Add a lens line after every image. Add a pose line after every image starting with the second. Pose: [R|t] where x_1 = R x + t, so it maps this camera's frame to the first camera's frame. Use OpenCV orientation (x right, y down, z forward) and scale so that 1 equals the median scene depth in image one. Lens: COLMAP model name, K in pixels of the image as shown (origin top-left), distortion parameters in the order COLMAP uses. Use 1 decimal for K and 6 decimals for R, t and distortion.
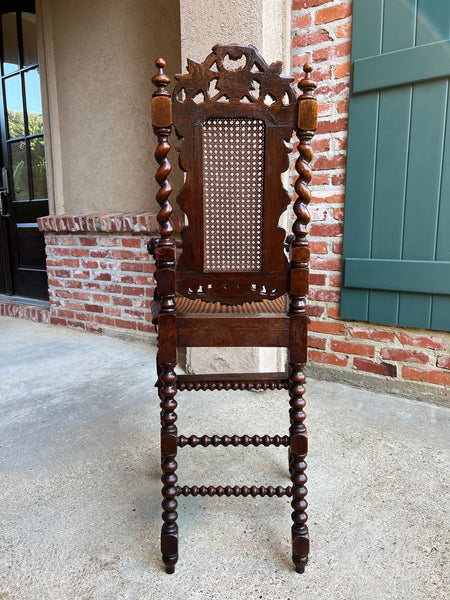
lens RADIAL K [[455.4, 0, 223.5], [0, 455.4, 304.9], [0, 0, 1]] dist [0.038909, -0.053070]
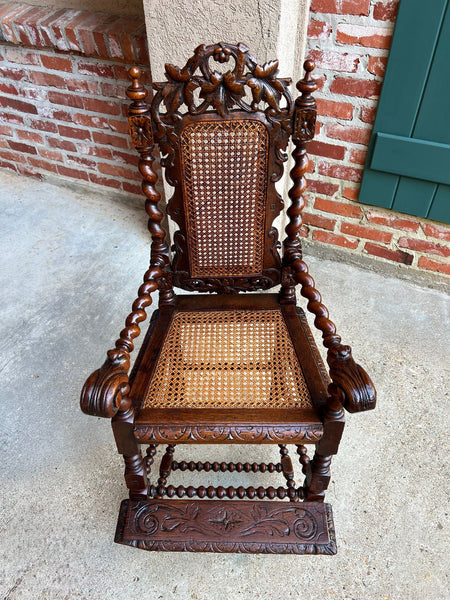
lens RADIAL K [[455.4, 0, 225.8], [0, 455.4, 304.2], [0, 0, 1]] dist [0.038909, -0.053070]
pose [[0.985607, -0.123486, 0.115458, -0.097257], [0.036638, 0.822762, 0.567205, -0.286704], [-0.165037, -0.554811, 0.815444, 0.241939]]
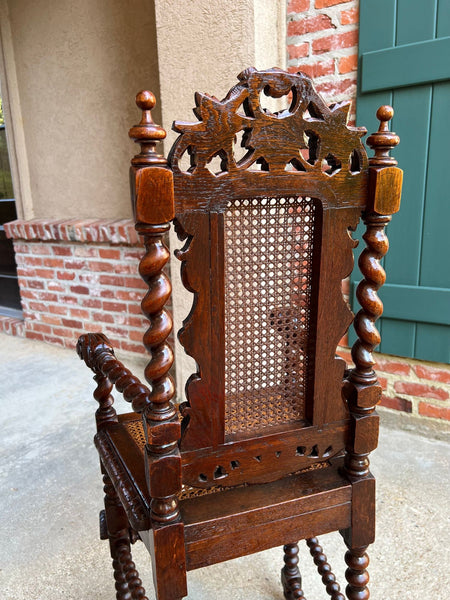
lens RADIAL K [[455.4, 0, 224.5], [0, 455.4, 304.2], [0, 0, 1]] dist [0.038909, -0.053070]
pose [[0.998892, -0.033866, 0.032693, -0.011804], [0.031727, 0.997454, 0.063871, -0.114244], [-0.034773, -0.062763, 0.997423, 0.115151]]
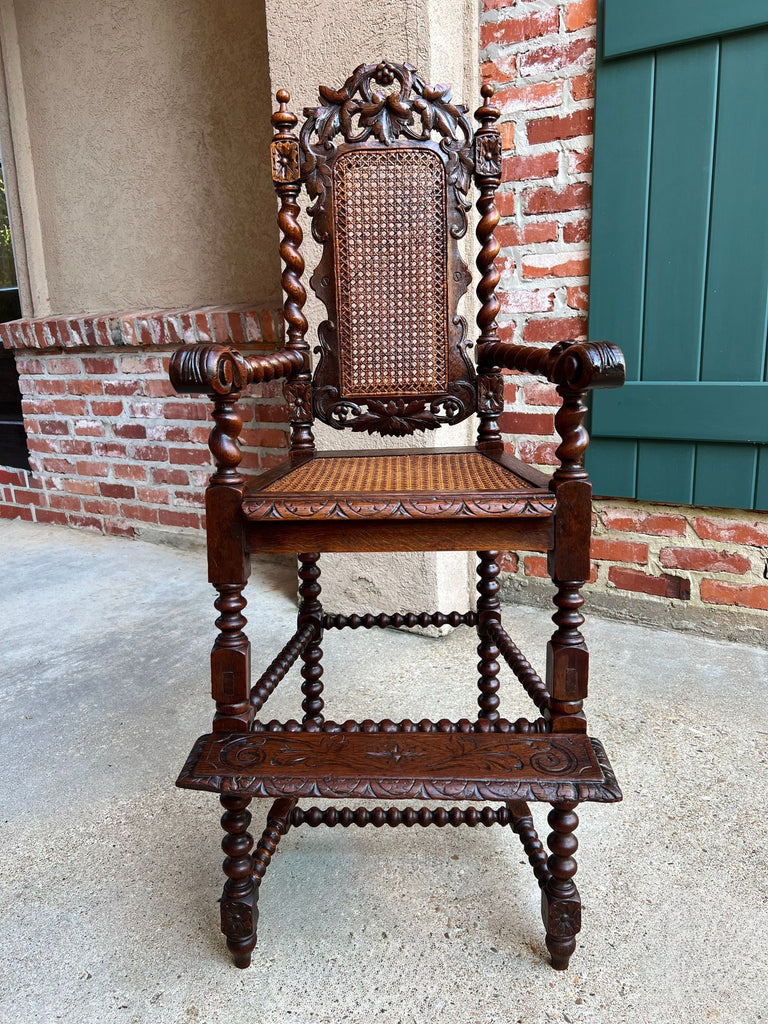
lens RADIAL K [[777.2, 0, 386.9], [0, 777.2, 517.0], [0, 0, 1]] dist [0.038909, -0.053070]
pose [[0.997831, -0.038548, 0.053353, -0.024300], [0.035372, 0.997616, 0.059256, -0.007104], [-0.055510, -0.057241, 0.996816, 0.092319]]
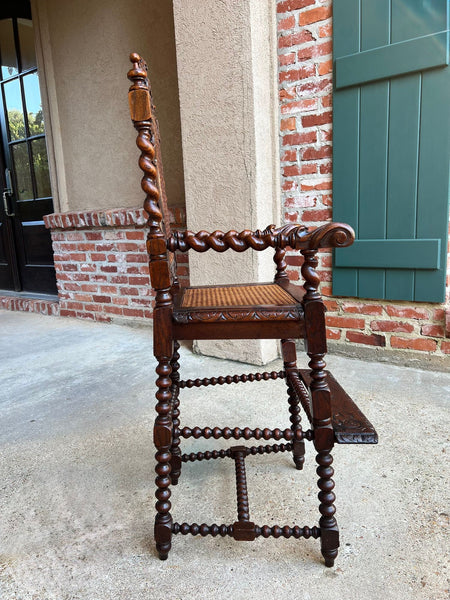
lens RADIAL K [[455.4, 0, 222.3], [0, 455.4, 304.2], [0, 0, 1]] dist [0.038909, -0.053070]
pose [[0.999040, -0.043564, 0.004601, -0.013726], [0.043473, 0.998889, 0.018174, 0.017484], [-0.005388, -0.017956, 0.999824, -0.088099]]
